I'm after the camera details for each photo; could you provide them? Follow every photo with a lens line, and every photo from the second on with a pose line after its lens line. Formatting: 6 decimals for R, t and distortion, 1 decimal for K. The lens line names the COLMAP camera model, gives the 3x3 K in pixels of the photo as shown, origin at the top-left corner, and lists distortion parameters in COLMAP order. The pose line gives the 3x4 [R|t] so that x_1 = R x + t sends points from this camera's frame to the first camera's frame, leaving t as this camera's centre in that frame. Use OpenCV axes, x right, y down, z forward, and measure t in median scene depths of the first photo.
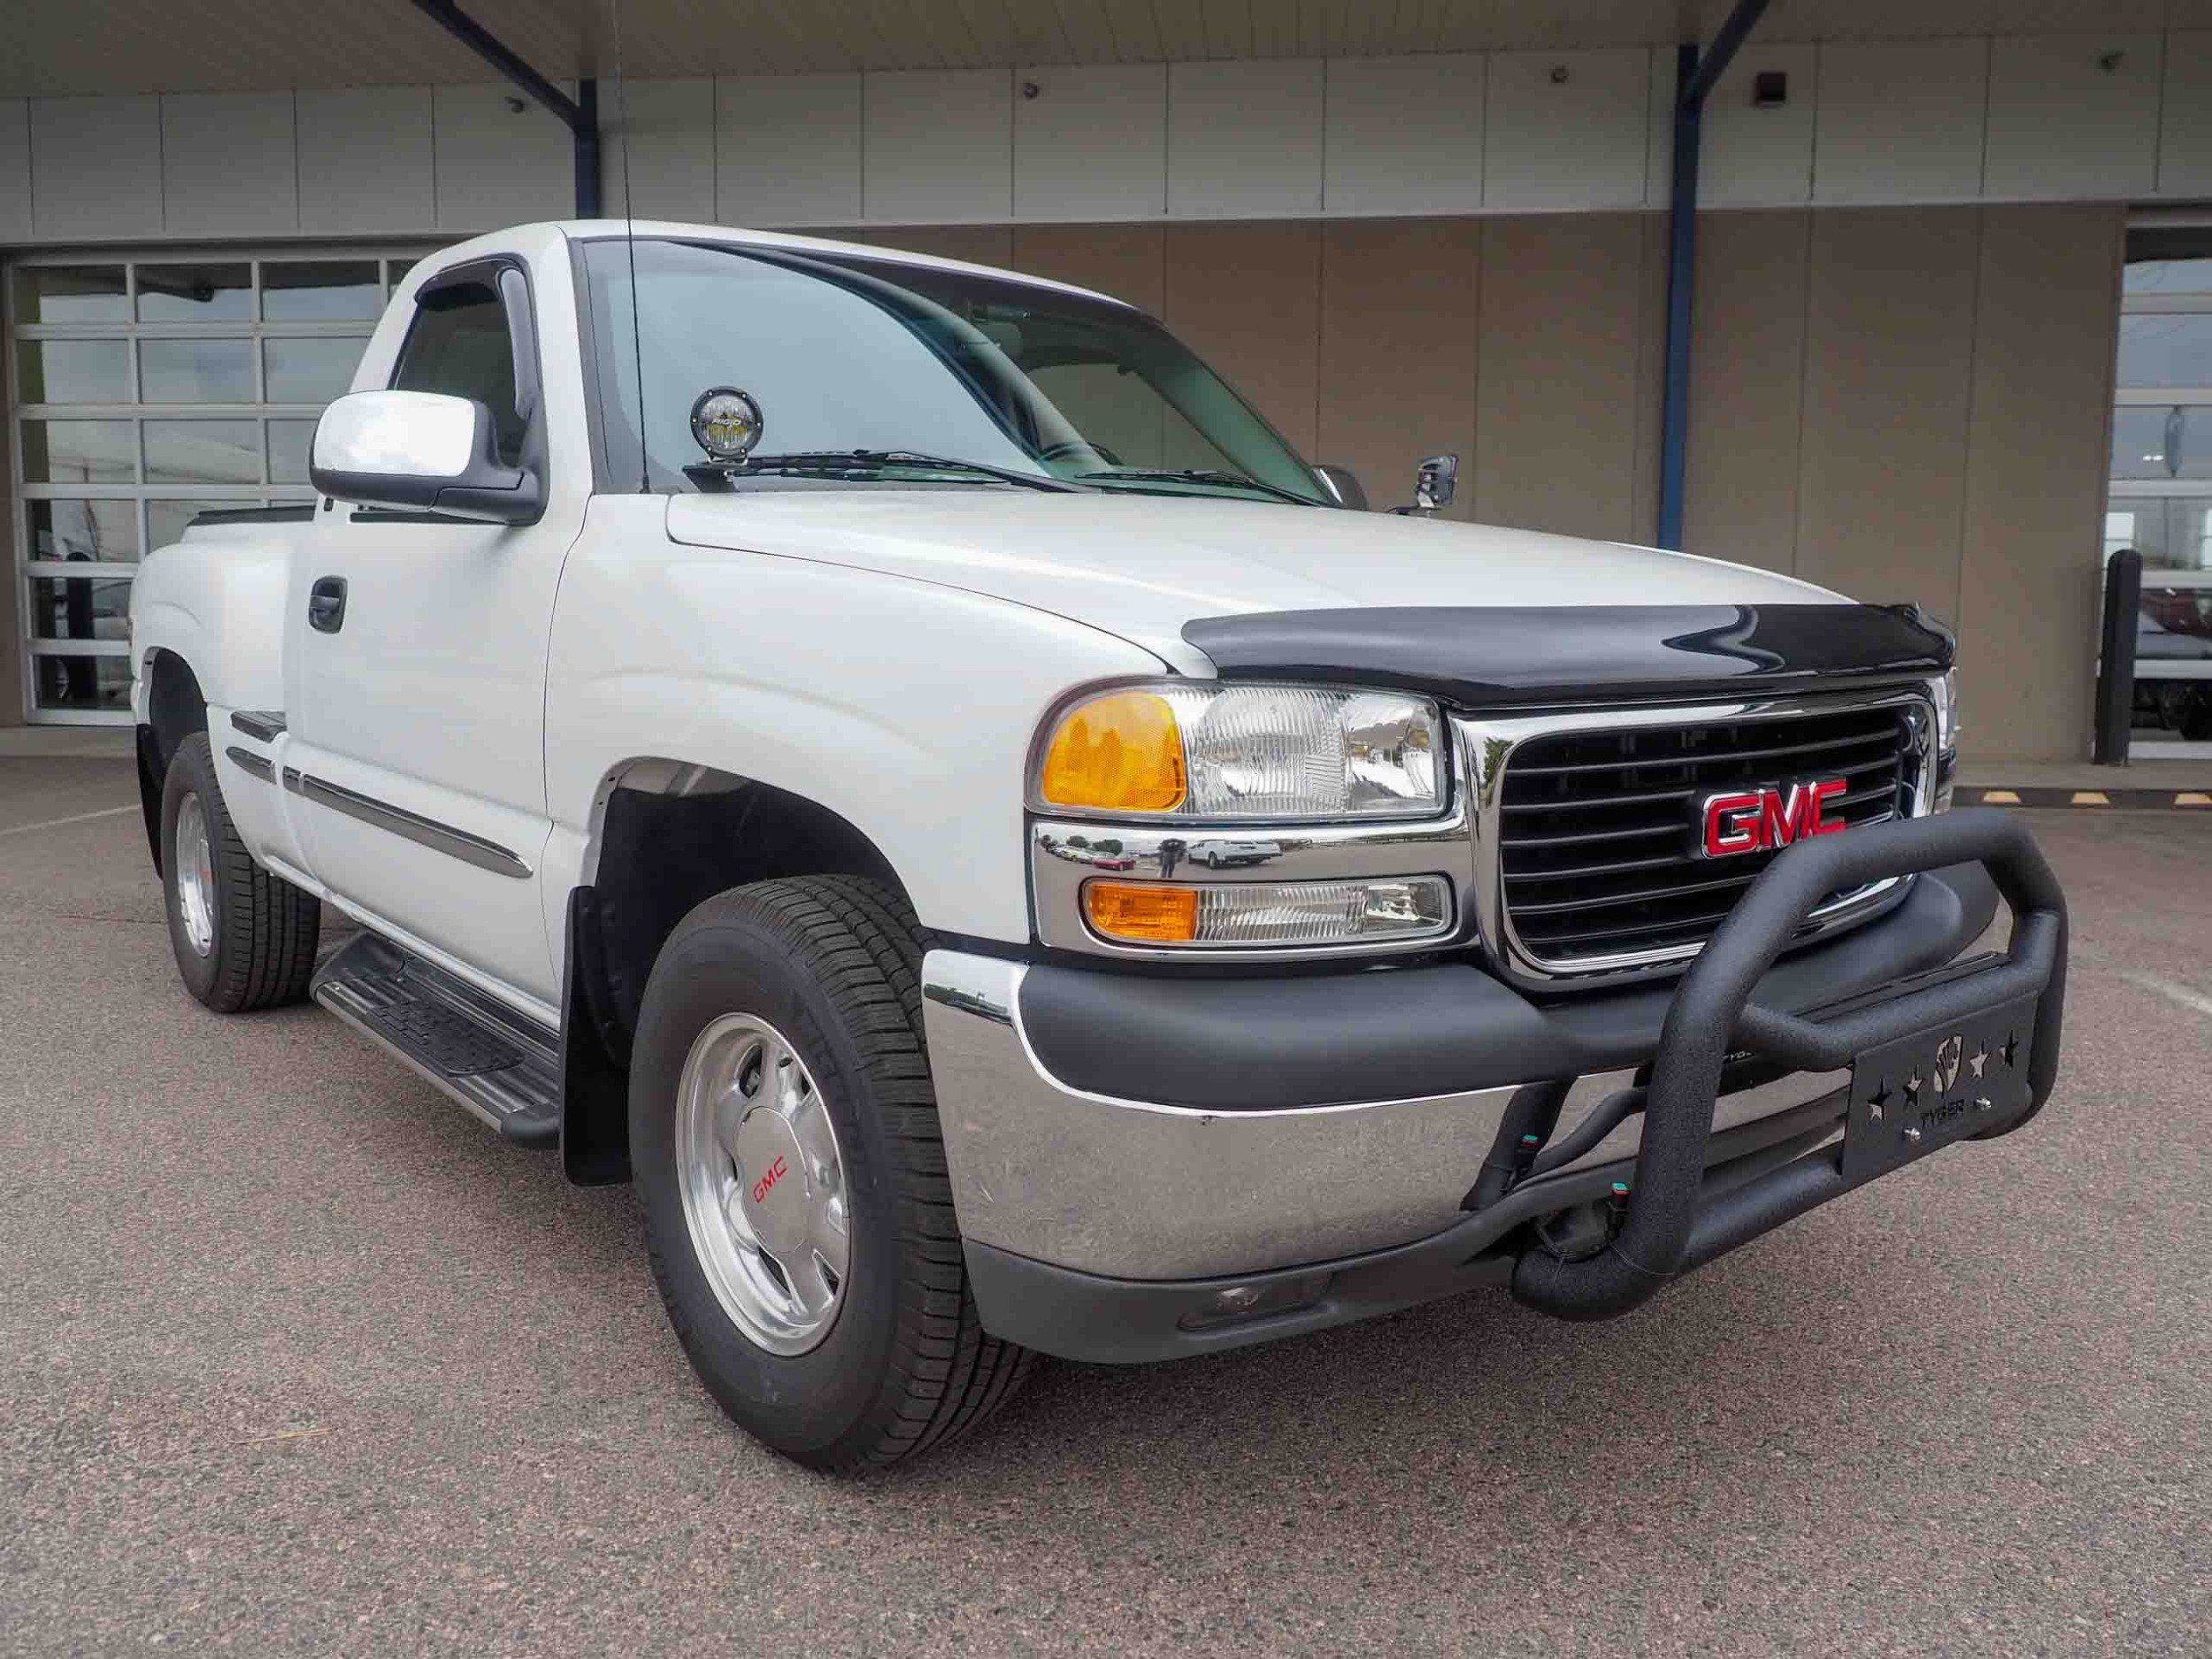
lens RADIAL K [[1661.1, 0, 1095.7], [0, 1661.1, 795.3], [0, 0, 1]] dist [-0.003763, 0.003733]
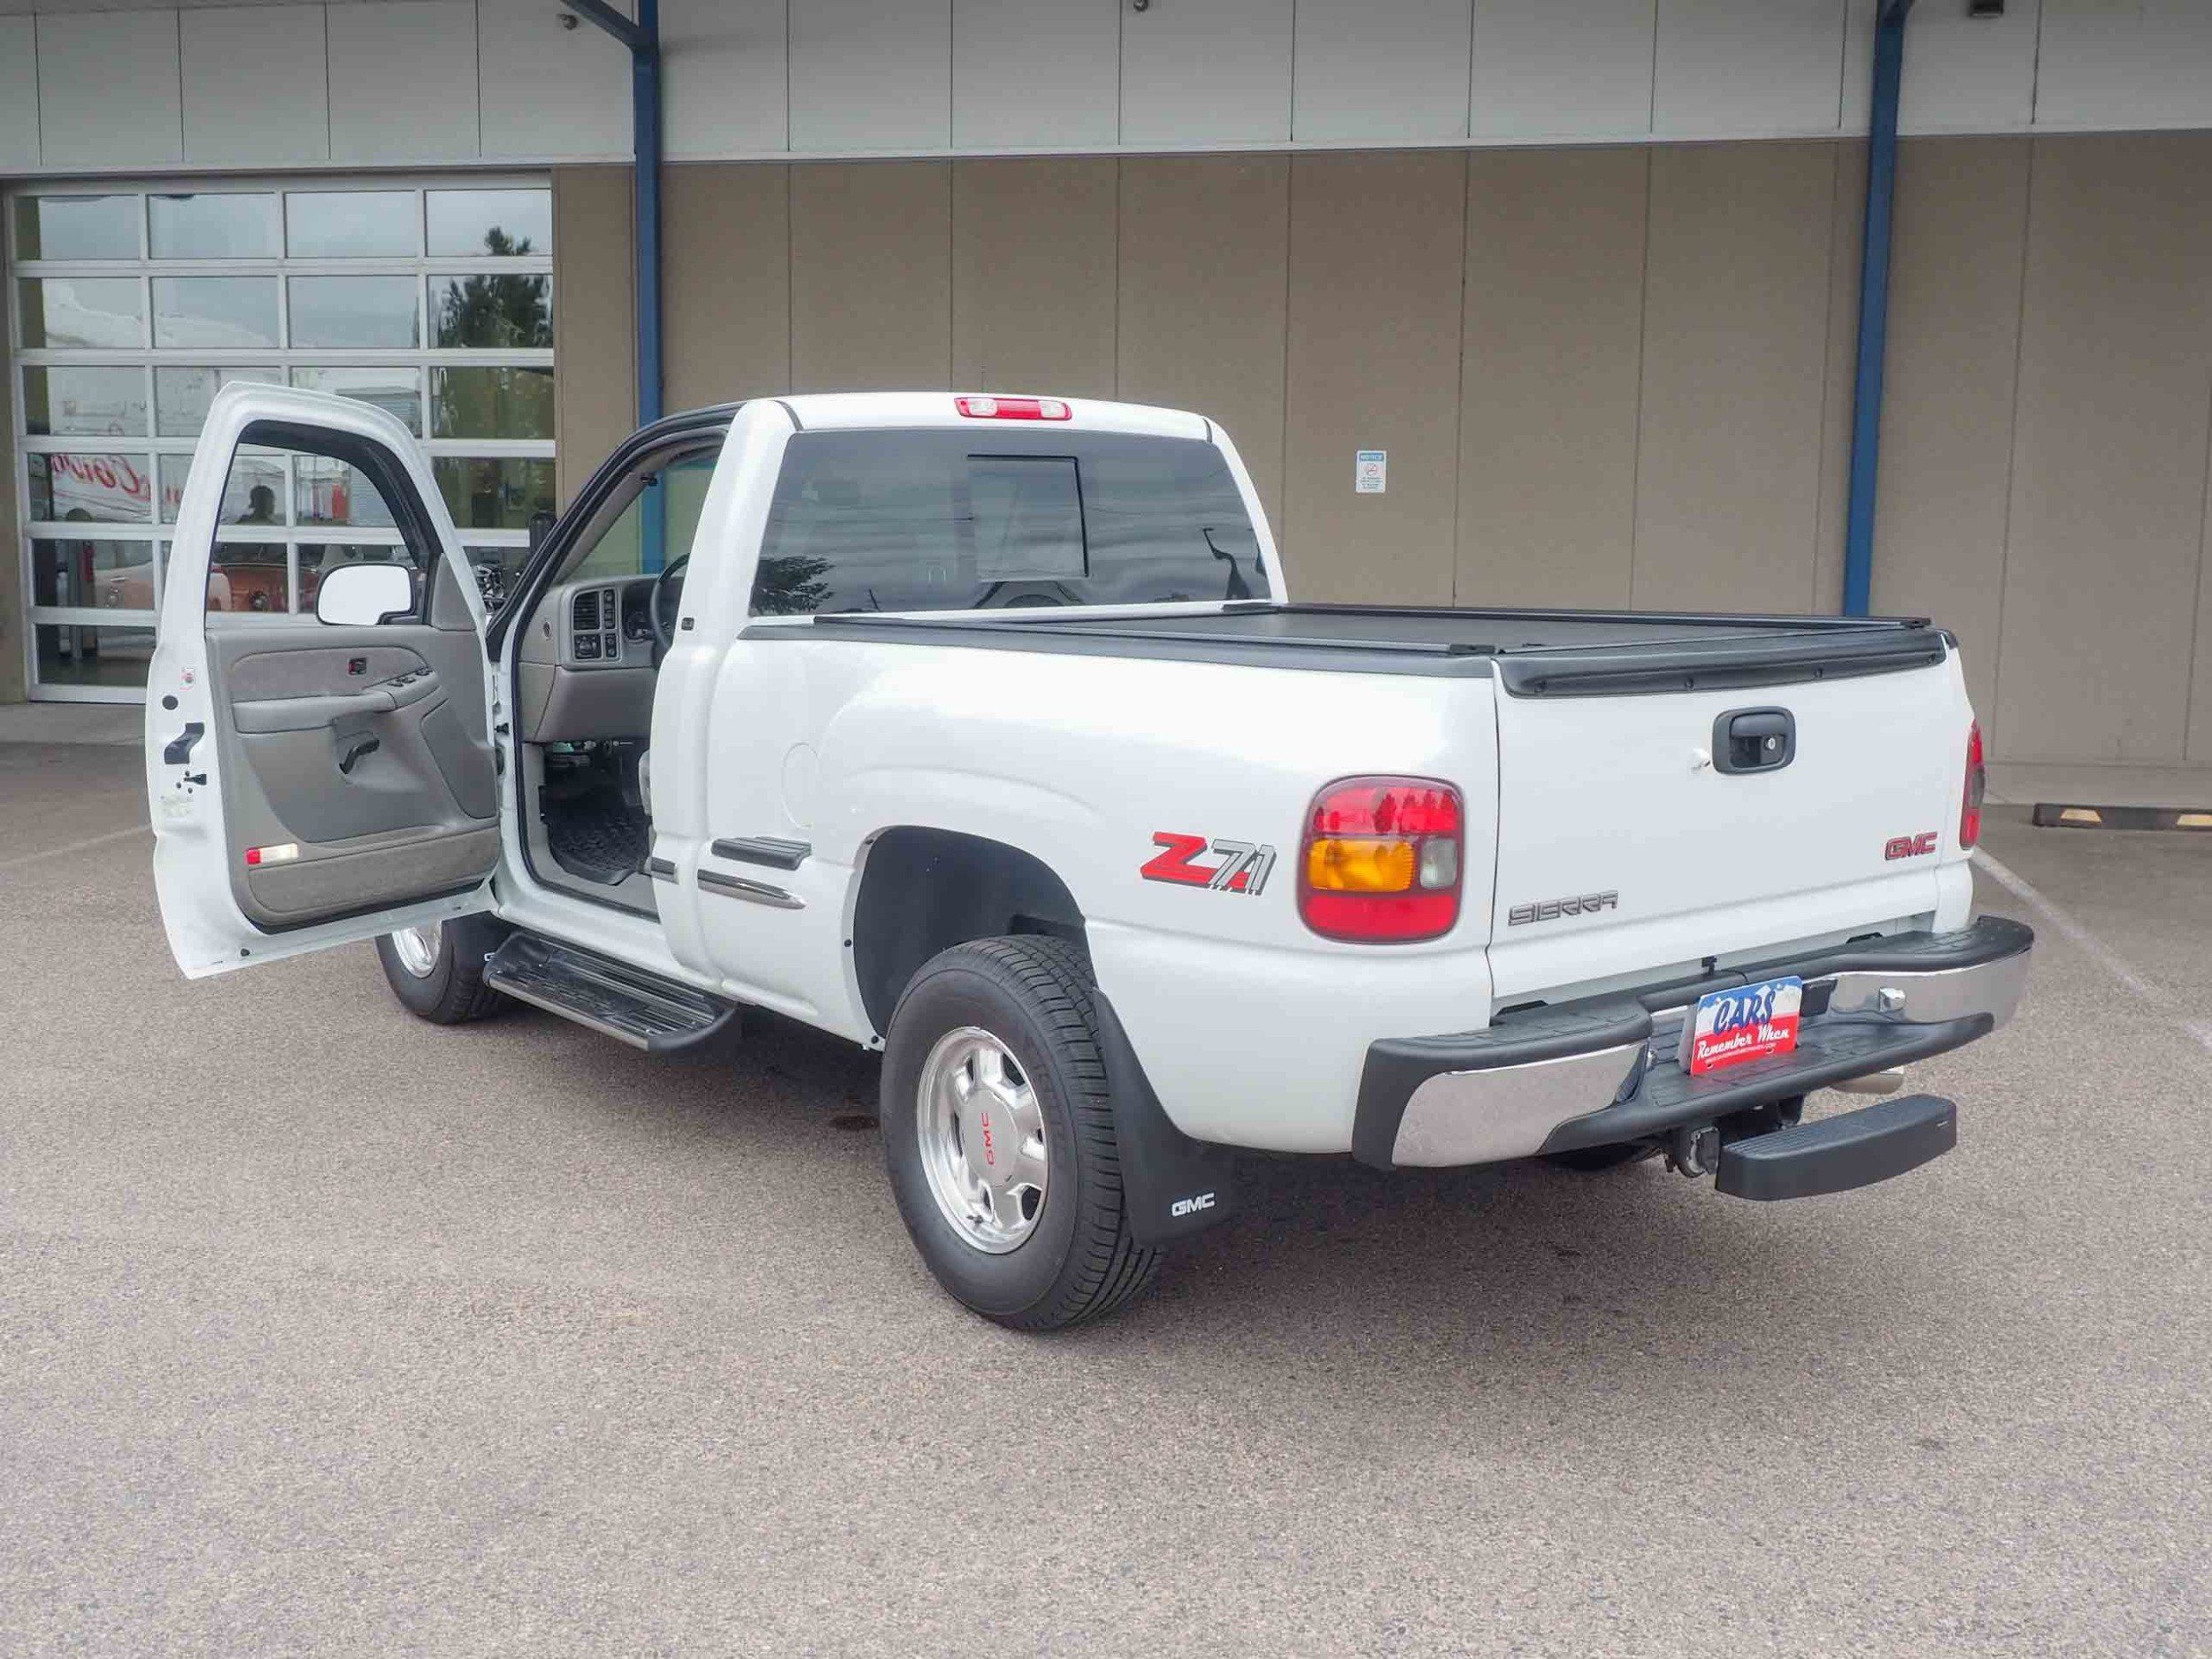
lens RADIAL K [[2170.3, 0, 1079.5], [0, 2170.3, 809.3], [0, 0, 1]] dist [0.010970, 0.000000]
pose [[0.997925, 0.011120, -0.063426, 0.037641], [-0.009436, 0.999597, 0.026789, -0.123074], [0.063698, -0.026135, 0.997627, -0.904178]]
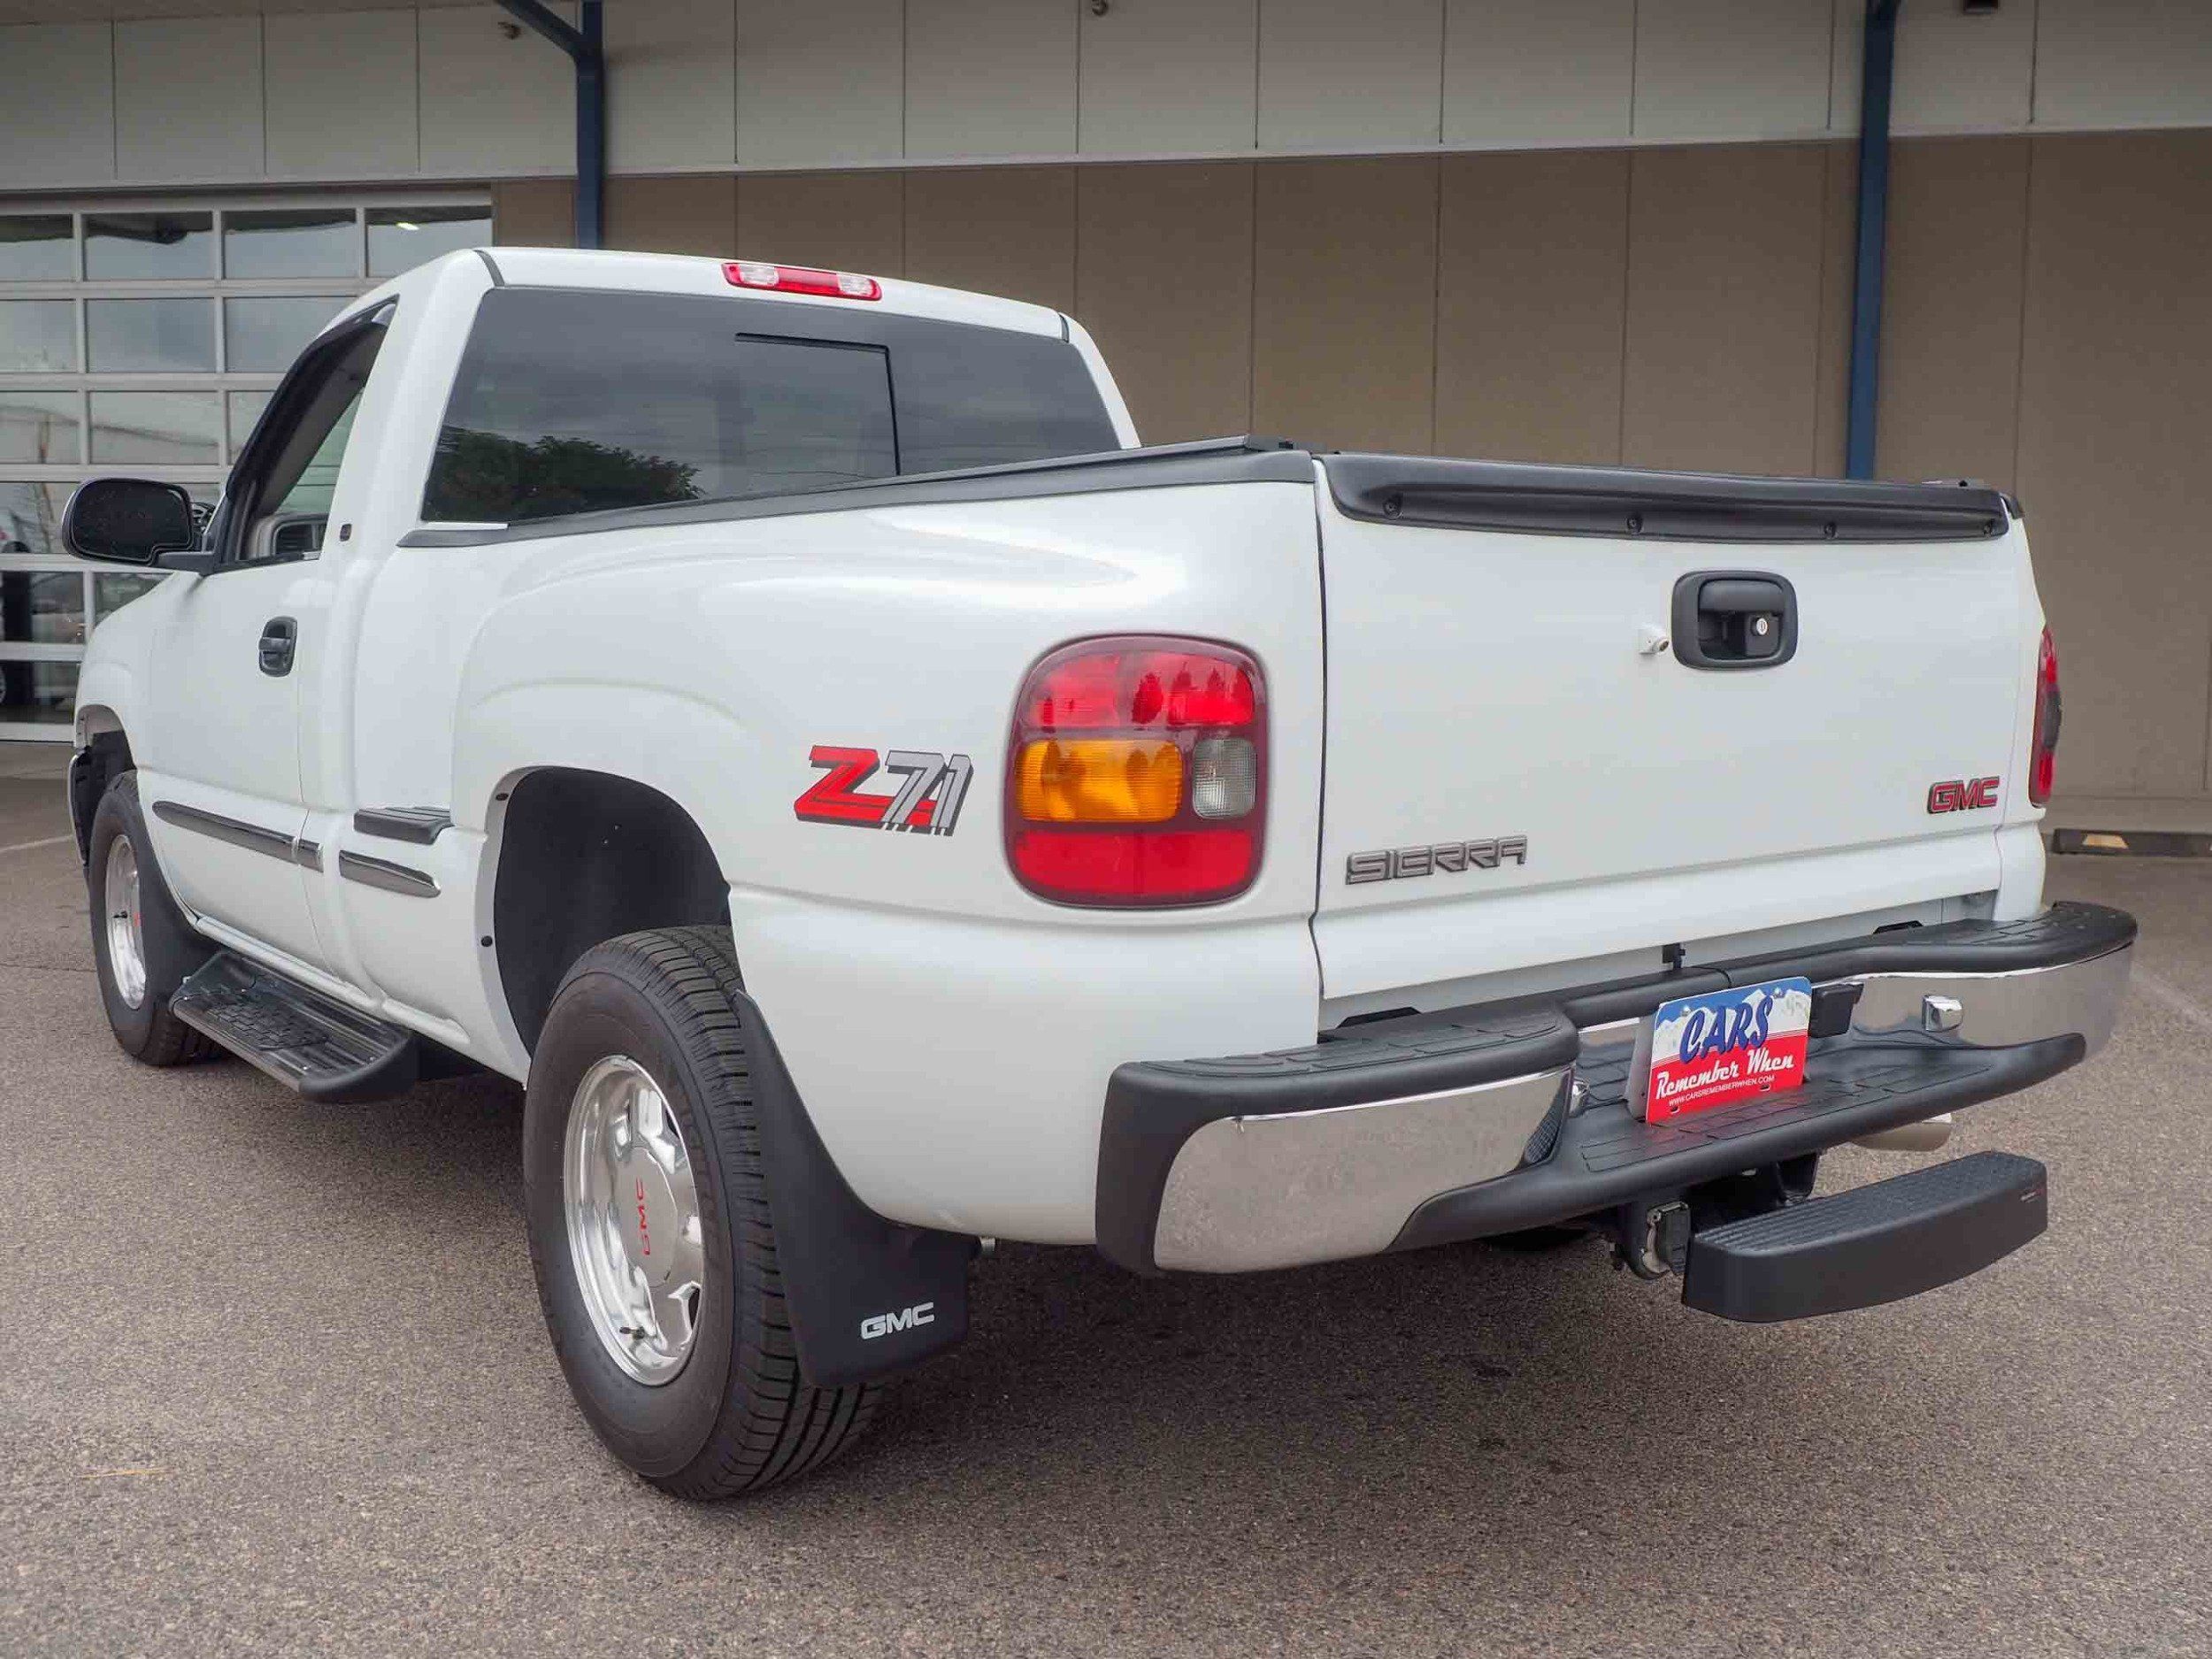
lens RADIAL K [[2049.4, 0, 1113.7], [0, 2049.4, 792.6], [0, 0, 1]] dist [0.007412, 0.000000]
pose [[0.997914, 0.007550, -0.064118, 0.205600], [-0.008486, 0.999861, -0.014342, -0.025154], [0.064001, 0.014856, 0.997839, -0.245008]]
